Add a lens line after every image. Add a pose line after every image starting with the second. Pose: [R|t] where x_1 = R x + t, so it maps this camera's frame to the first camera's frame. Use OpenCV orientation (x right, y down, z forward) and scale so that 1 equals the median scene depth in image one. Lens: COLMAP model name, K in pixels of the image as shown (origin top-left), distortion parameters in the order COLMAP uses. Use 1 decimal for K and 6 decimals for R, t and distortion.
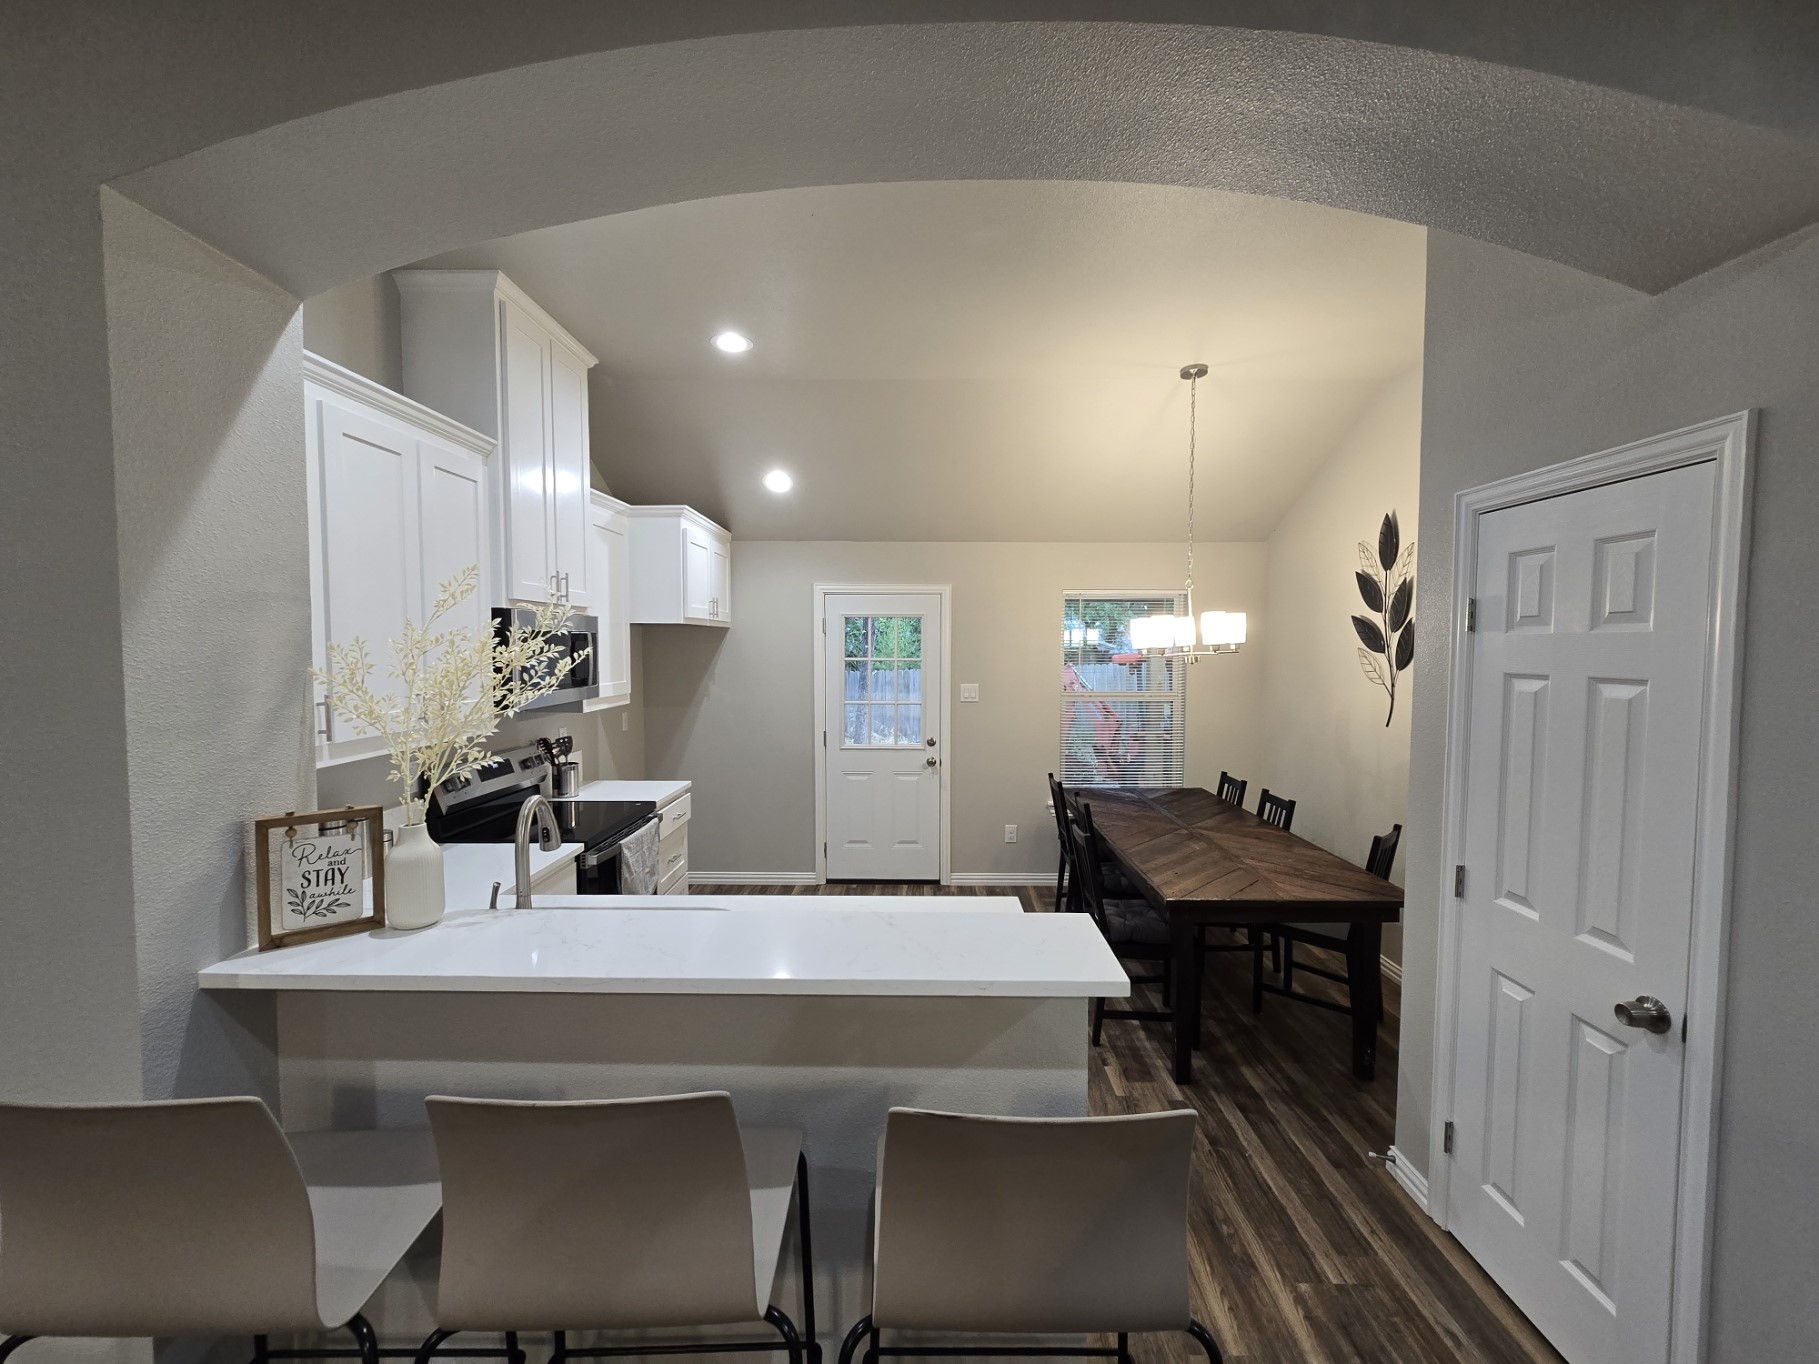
lens RADIAL K [[744.4, 0, 910.1], [0, 744.4, 681.8], [0, 0, 1]] dist [-0.007403, 0.002669]
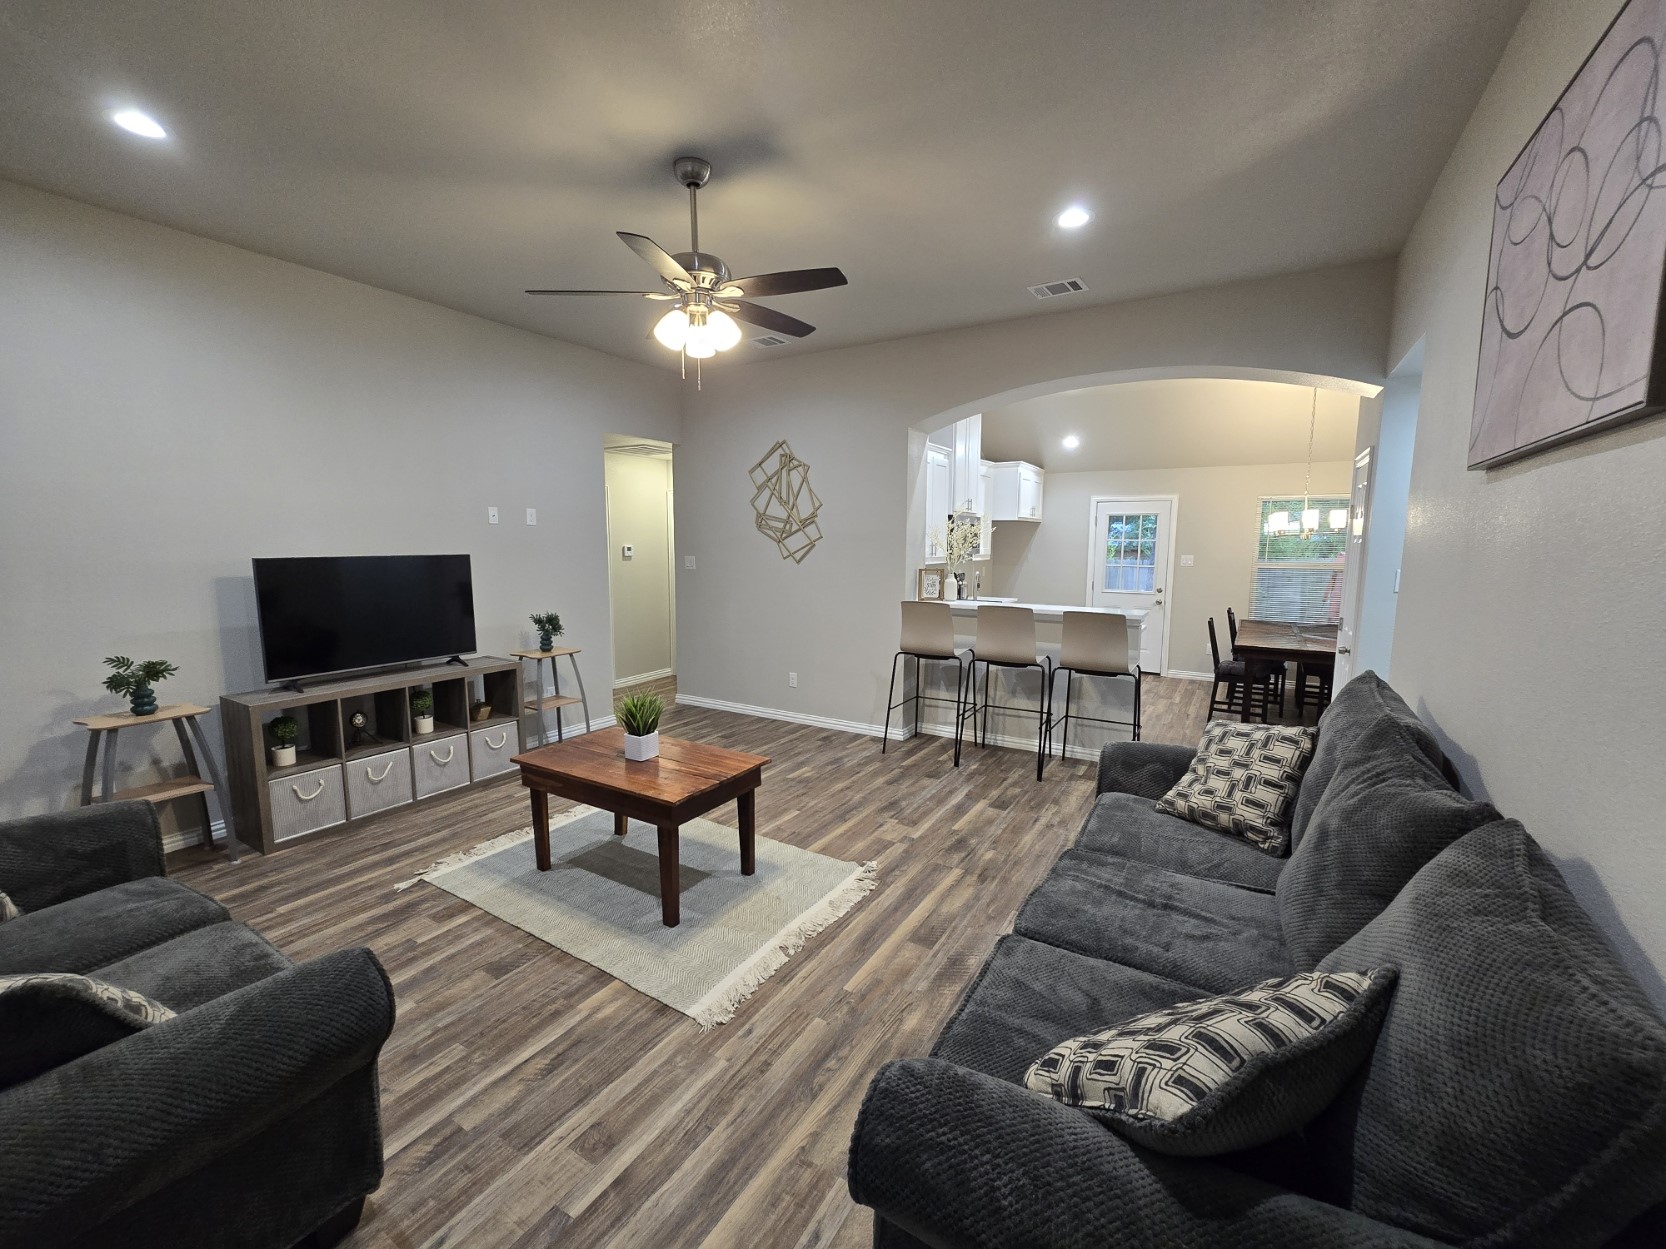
lens RADIAL K [[681.8, 0, 830.7], [0, 681.8, 630.7], [0, 0, 1]] dist [-0.007403, 0.002669]
pose [[0.859244, 0.072318, -0.506429, 0.248711], [-0.029949, 0.995371, 0.091326, 0.076889], [0.510689, -0.063304, 0.857432, -0.986912]]
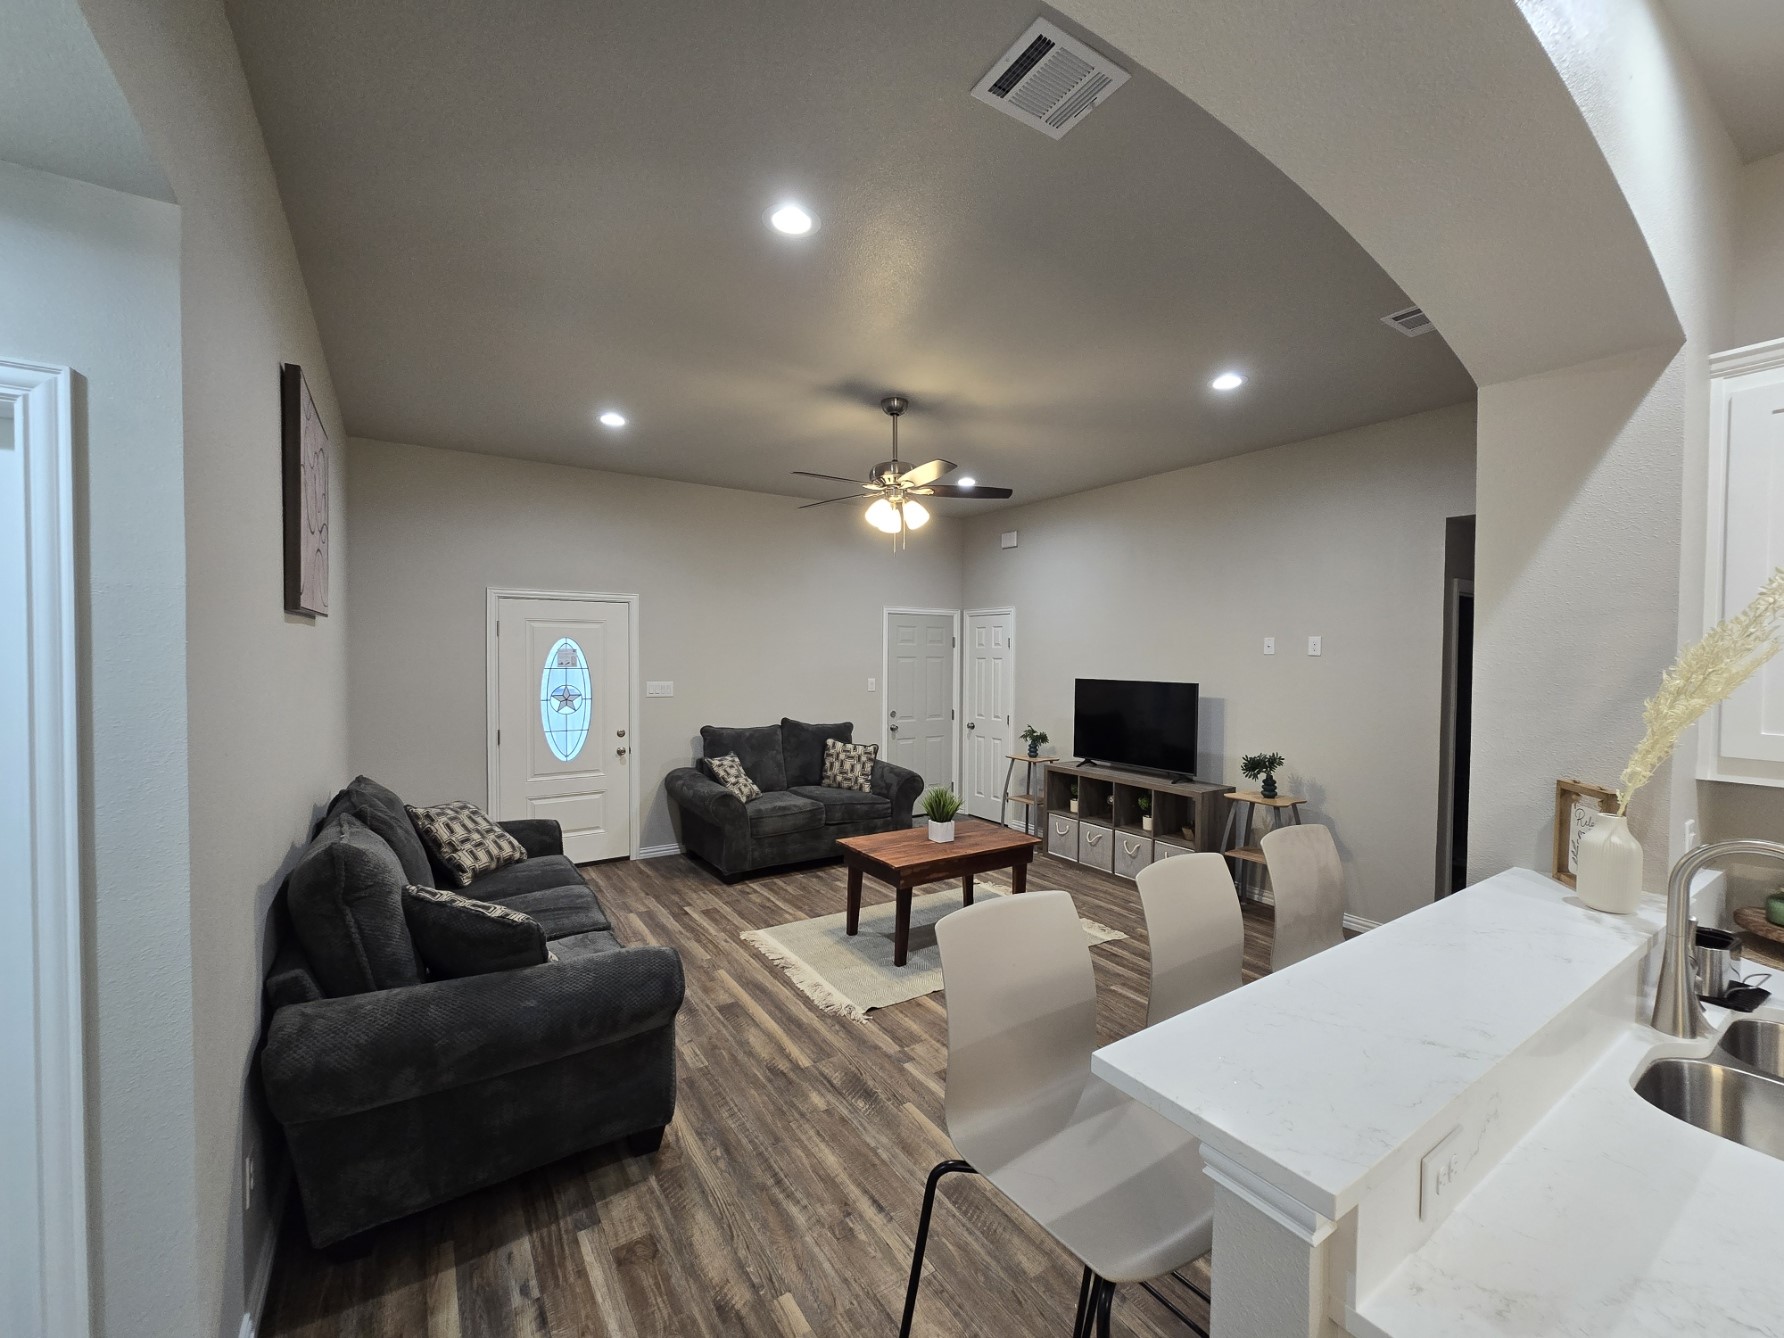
lens RADIAL K [[730.1, 0, 901.8], [0, 730.1, 664.8], [0, 0, 1]] dist [-0.007403, 0.002669]
pose [[-0.821598, -0.001544, -0.570065, 0.332828], [-0.039846, 0.997706, 0.054727, -0.017707], [0.568673, 0.067678, -0.819775, 0.548421]]
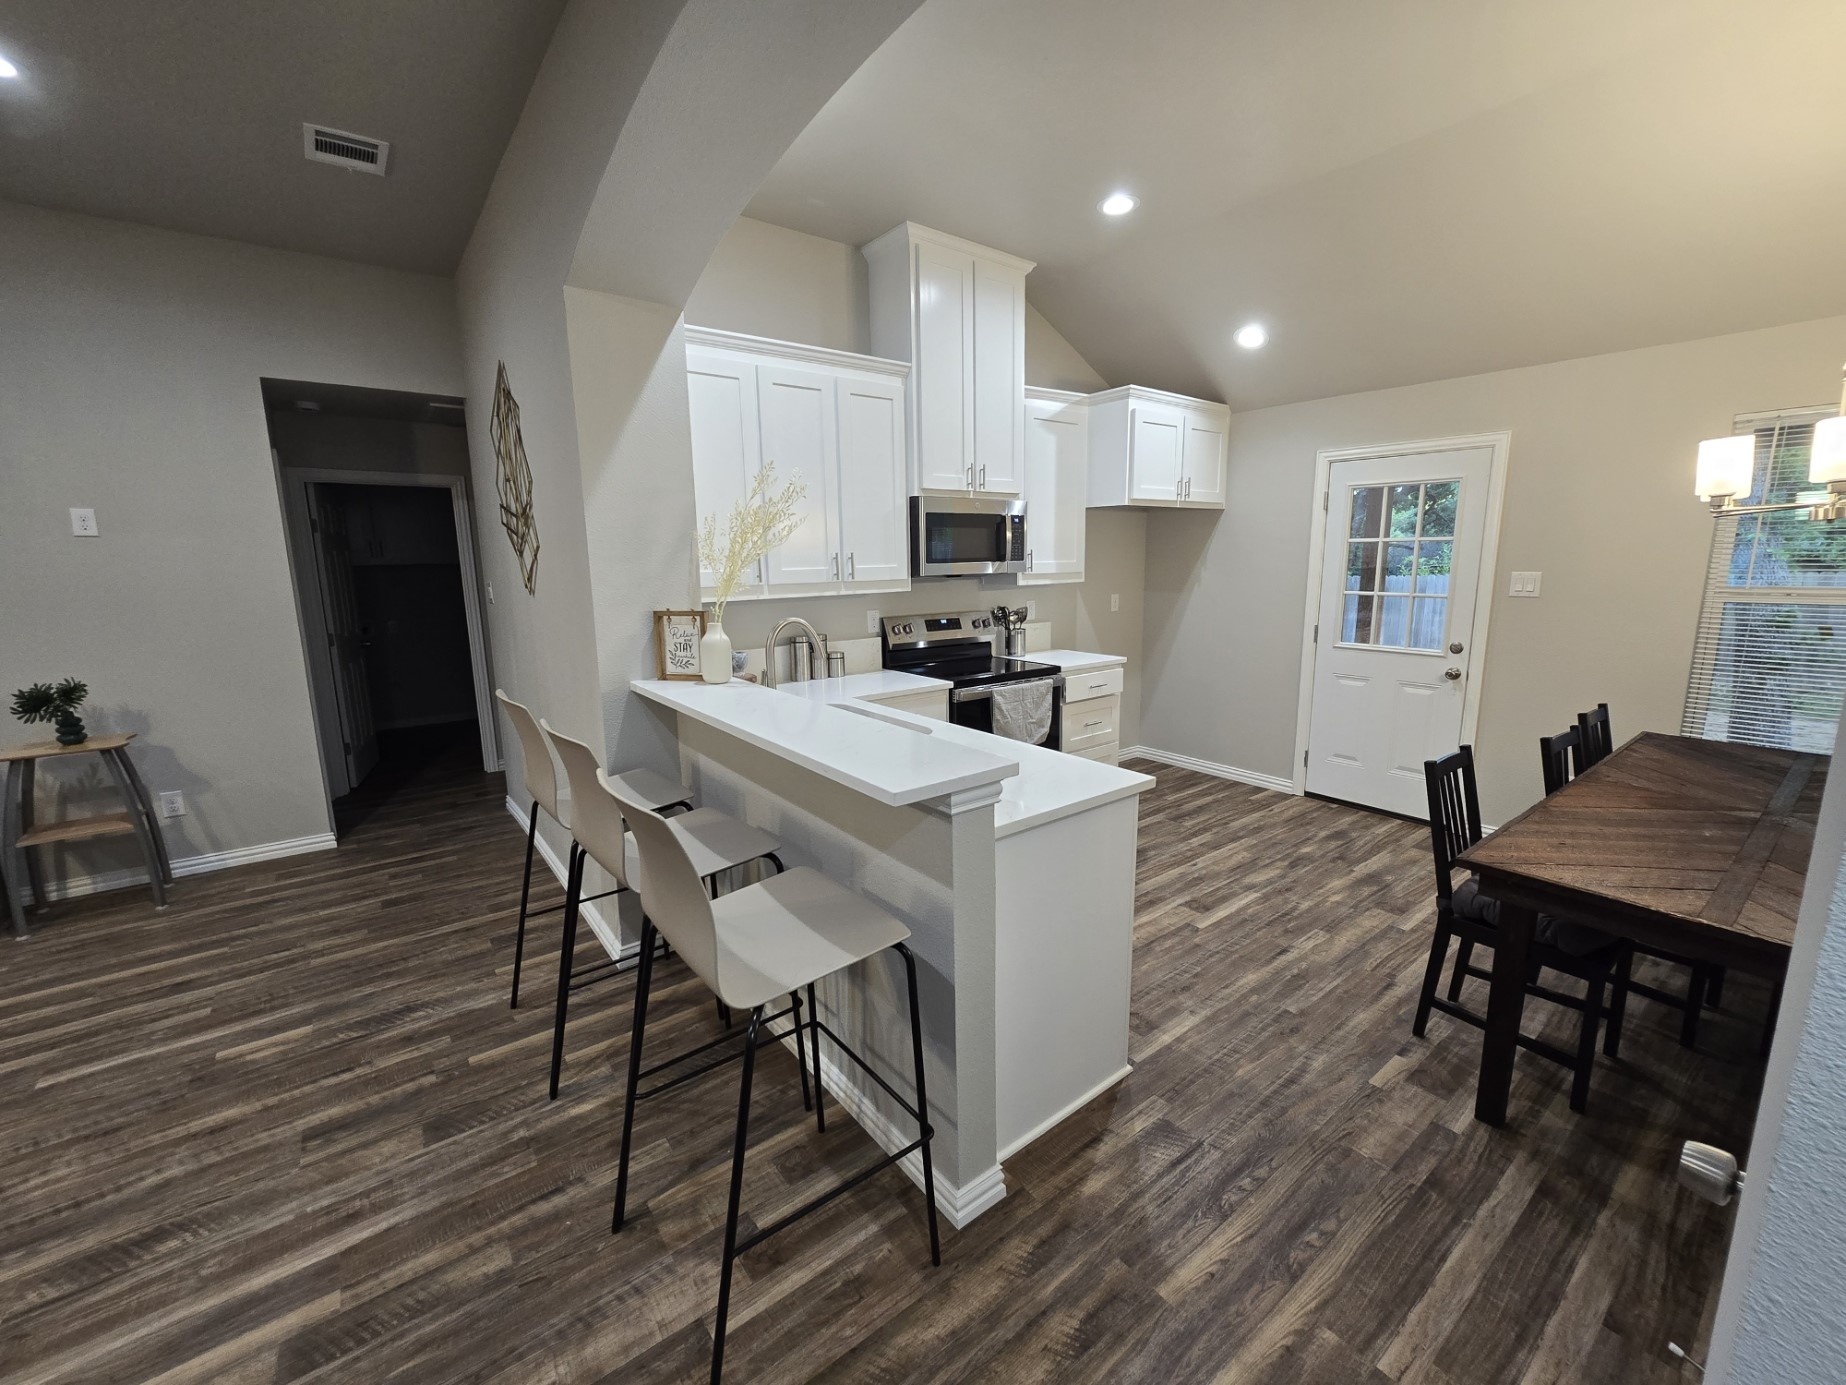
lens RADIAL K [[755.4, 0, 930.5], [0, 755.4, 689.3], [0, 0, 1]] dist [-0.007403, 0.002669]
pose [[0.621803, 0.128732, -0.772522, 0.420223], [-0.025251, 0.989181, 0.144511, 0.034972], [0.782767, -0.070351, 0.618326, 0.136379]]
